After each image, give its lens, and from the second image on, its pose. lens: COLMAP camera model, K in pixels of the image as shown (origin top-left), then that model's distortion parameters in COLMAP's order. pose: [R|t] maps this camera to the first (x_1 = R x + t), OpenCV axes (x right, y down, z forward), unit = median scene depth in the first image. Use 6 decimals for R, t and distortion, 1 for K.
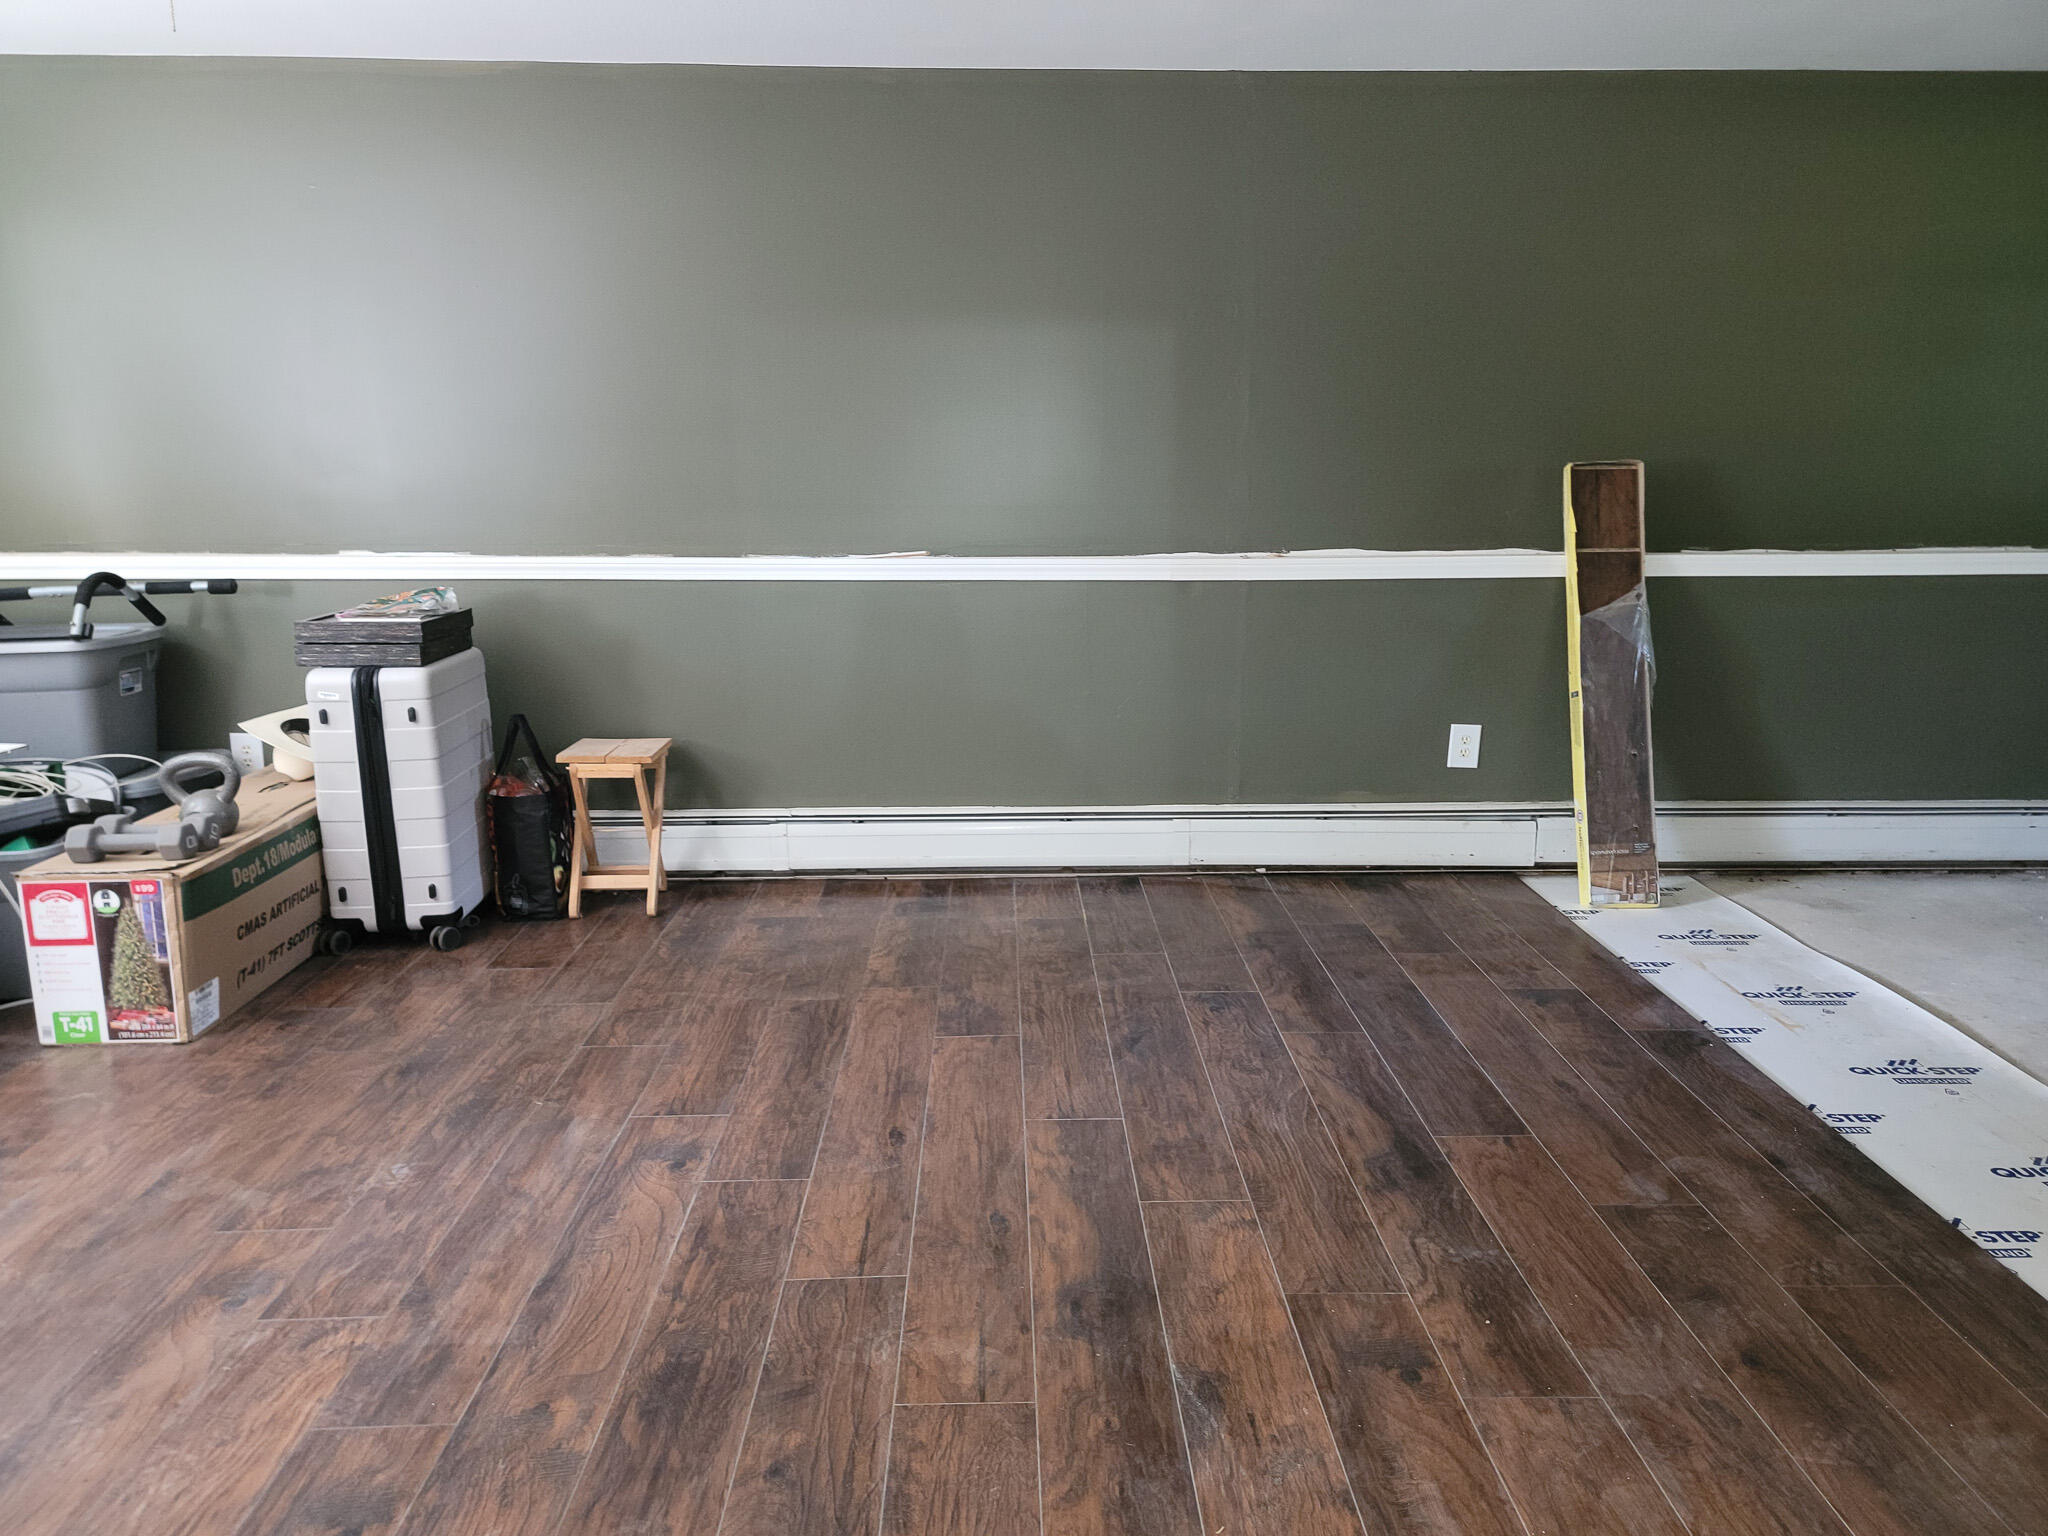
lens RADIAL K [[1497.1, 0, 1018.2], [0, 1497.1, 778.9], [0, 0, 1]] dist [0.079107, -0.059989]
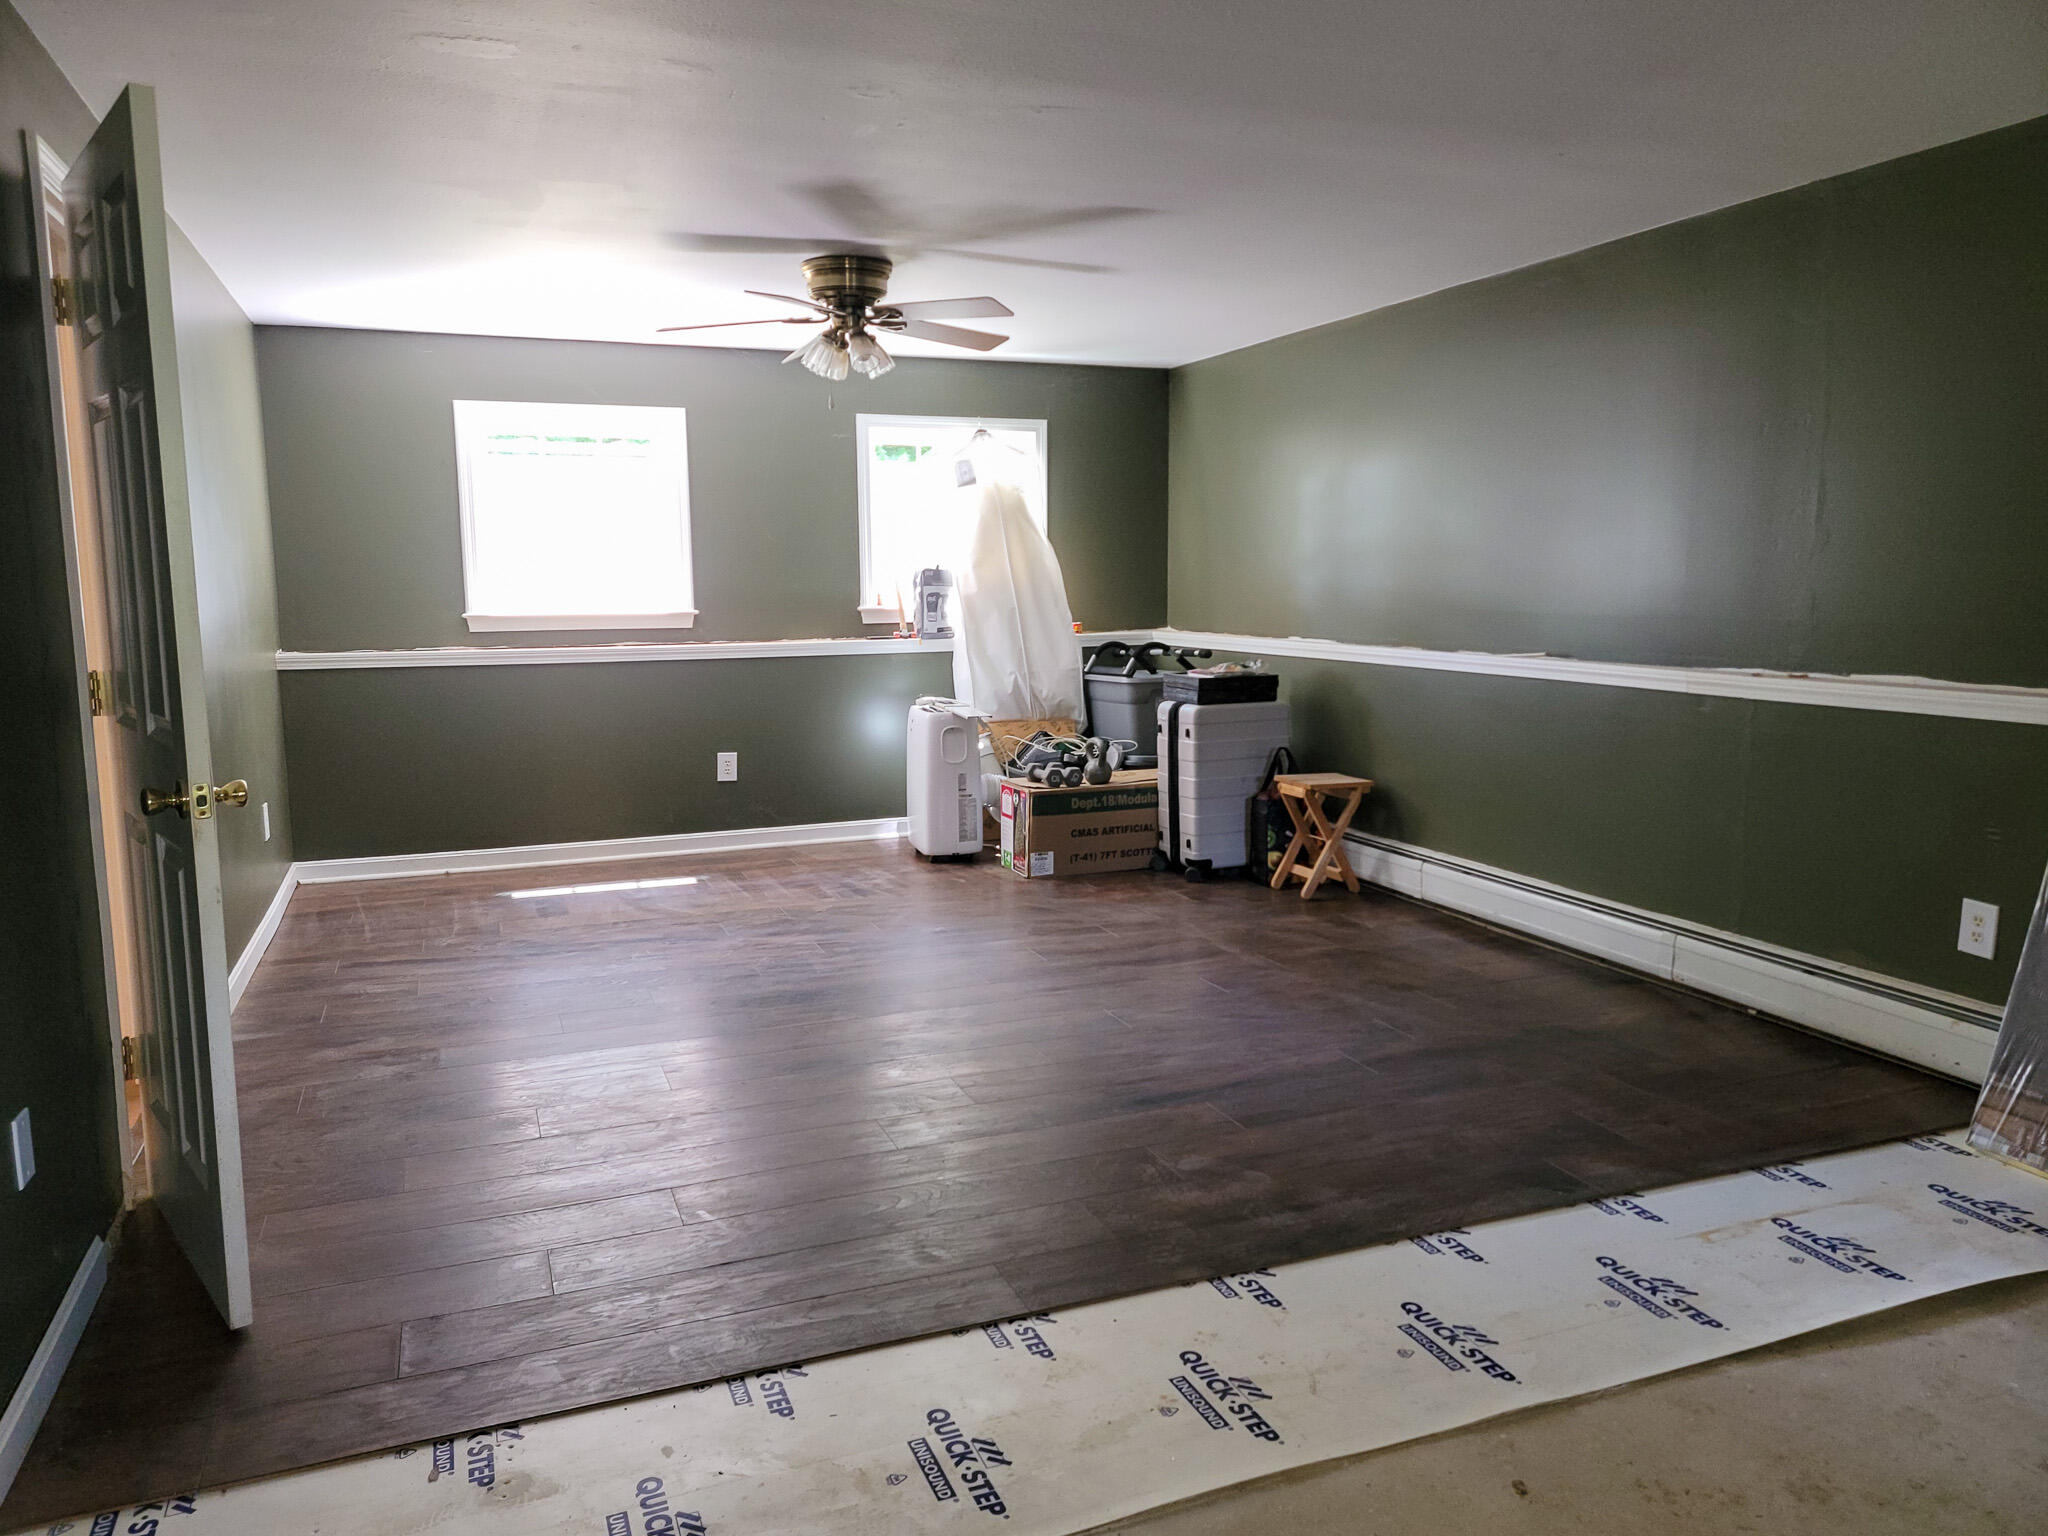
lens RADIAL K [[1497.1, 0, 1018.2], [0, 1497.1, 778.9], [0, 0, 1]] dist [0.079107, -0.059989]
pose [[0.319600, 0.128049, -0.938861, 1.062013], [-0.194560, 0.978583, 0.067236, -0.066229], [0.927363, 0.161176, 0.337668, 0.288453]]
